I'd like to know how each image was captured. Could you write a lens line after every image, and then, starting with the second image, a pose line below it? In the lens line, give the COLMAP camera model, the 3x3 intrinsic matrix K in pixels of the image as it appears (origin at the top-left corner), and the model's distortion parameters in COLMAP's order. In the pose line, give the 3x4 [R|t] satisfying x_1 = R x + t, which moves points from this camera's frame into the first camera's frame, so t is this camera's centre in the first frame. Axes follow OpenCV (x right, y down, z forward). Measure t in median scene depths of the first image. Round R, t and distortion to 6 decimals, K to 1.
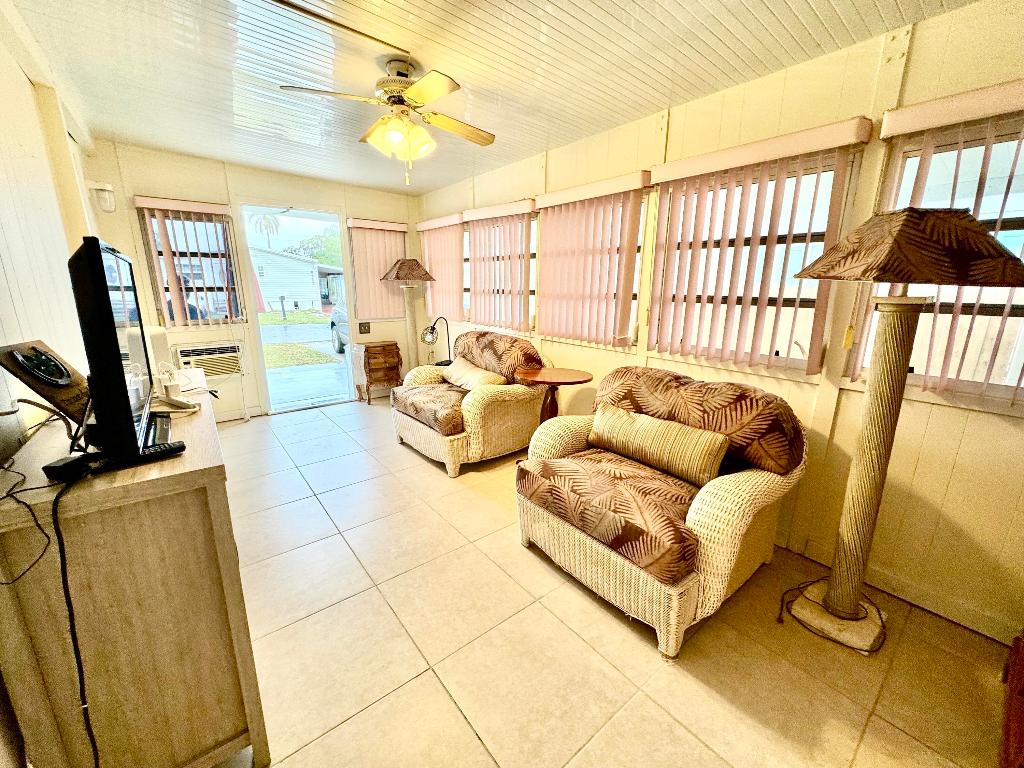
lens RADIAL K [[412.5, 0, 512.0], [0, 412.5, 384.0], [0, 0, 1]] dist [-0.001757, -0.000004]
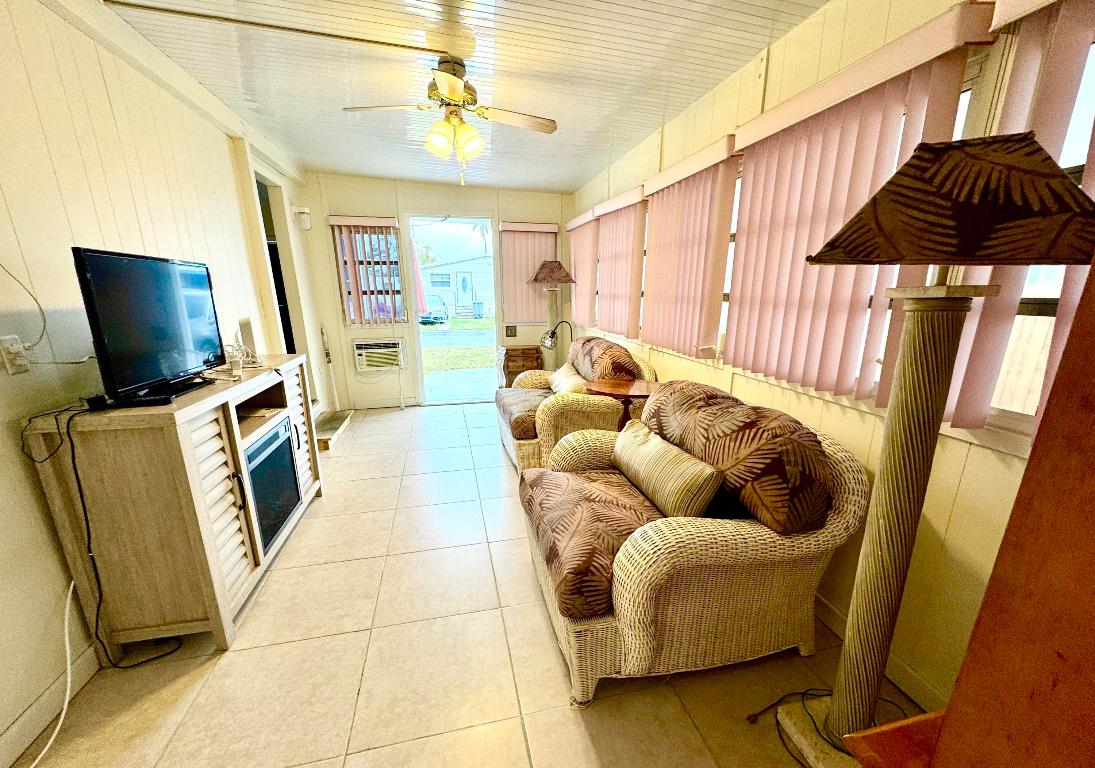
lens RADIAL K [[448.9, 0, 548.3], [0, 448.9, 416.3], [0, 0, 1]] dist [0.000687, -0.000140]
pose [[0.903193, 0.108815, -0.415212, 0.462294], [-0.093654, 0.993985, 0.056772, 0.002547], [0.418892, -0.012389, 0.907951, 0.072540]]
